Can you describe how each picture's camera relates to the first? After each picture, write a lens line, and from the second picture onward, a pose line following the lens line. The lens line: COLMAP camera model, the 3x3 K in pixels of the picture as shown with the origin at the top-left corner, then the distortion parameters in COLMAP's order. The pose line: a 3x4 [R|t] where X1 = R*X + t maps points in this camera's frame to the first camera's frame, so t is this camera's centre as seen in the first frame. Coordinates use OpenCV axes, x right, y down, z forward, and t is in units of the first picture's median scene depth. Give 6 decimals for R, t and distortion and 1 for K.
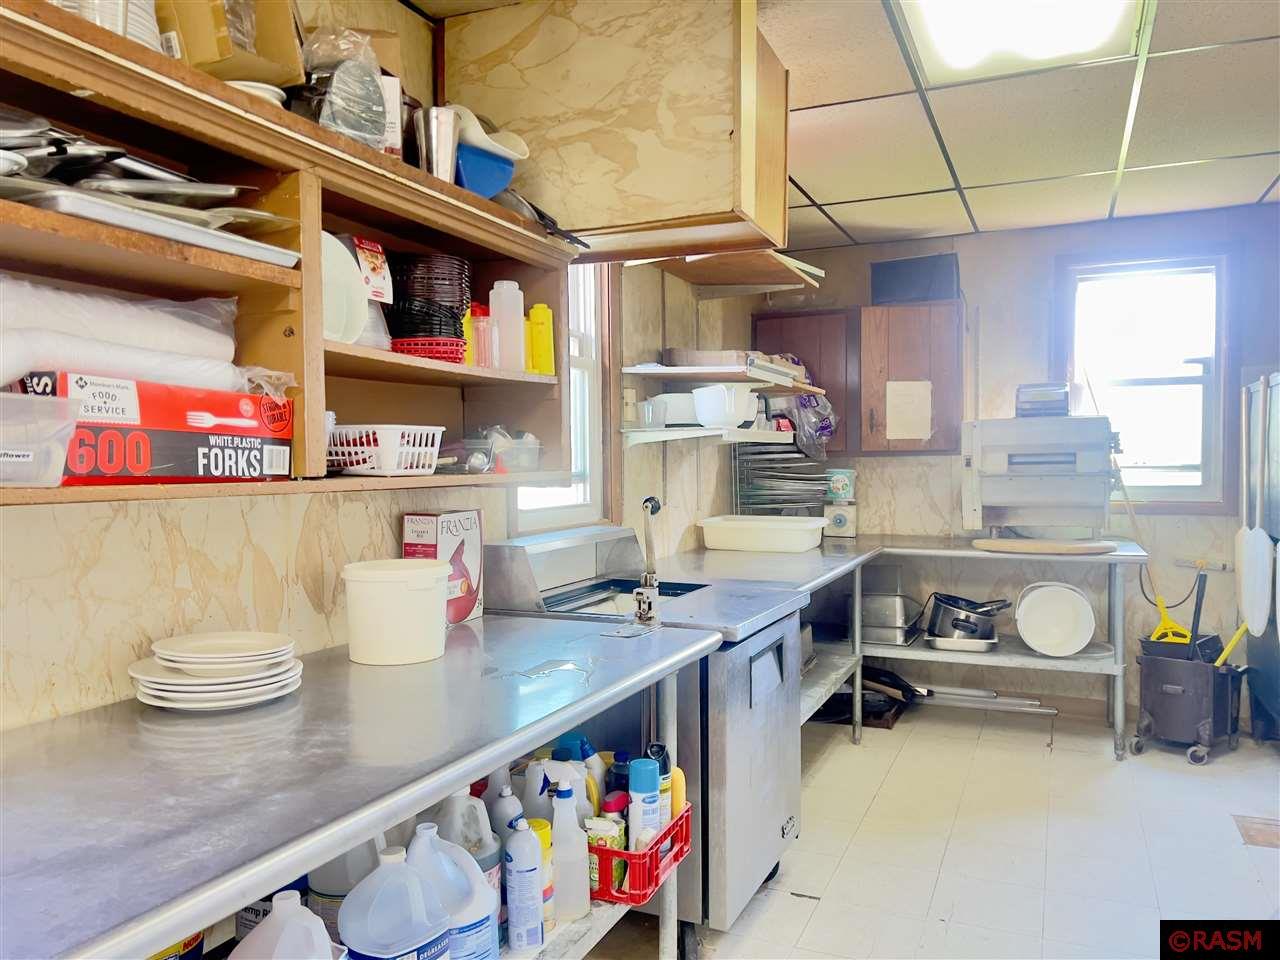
lens RADIAL K [[959.2, 0, 640.0], [0, 959.2, 480.0], [0, 0, 1]] dist [0.043310, -0.069624]
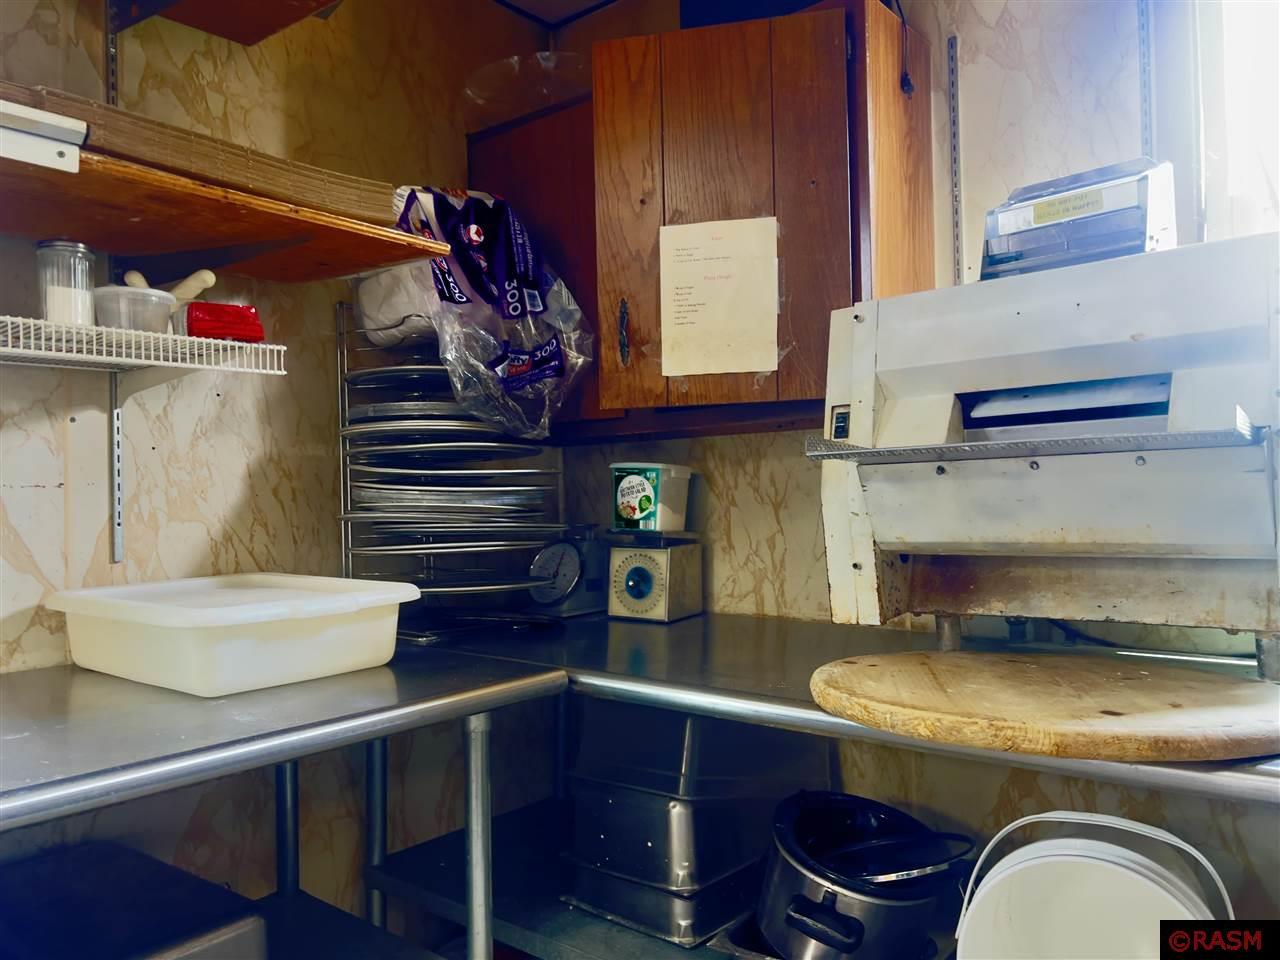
lens RADIAL K [[959.2, 0, 640.0], [0, 959.2, 480.0], [0, 0, 1]] dist [0.043310, -0.069624]
pose [[0.964761, -0.017255, -0.262562, 0.346644], [0.009754, 0.999507, -0.029848, 0.009715], [0.262948, 0.026235, 0.964453, 0.632619]]
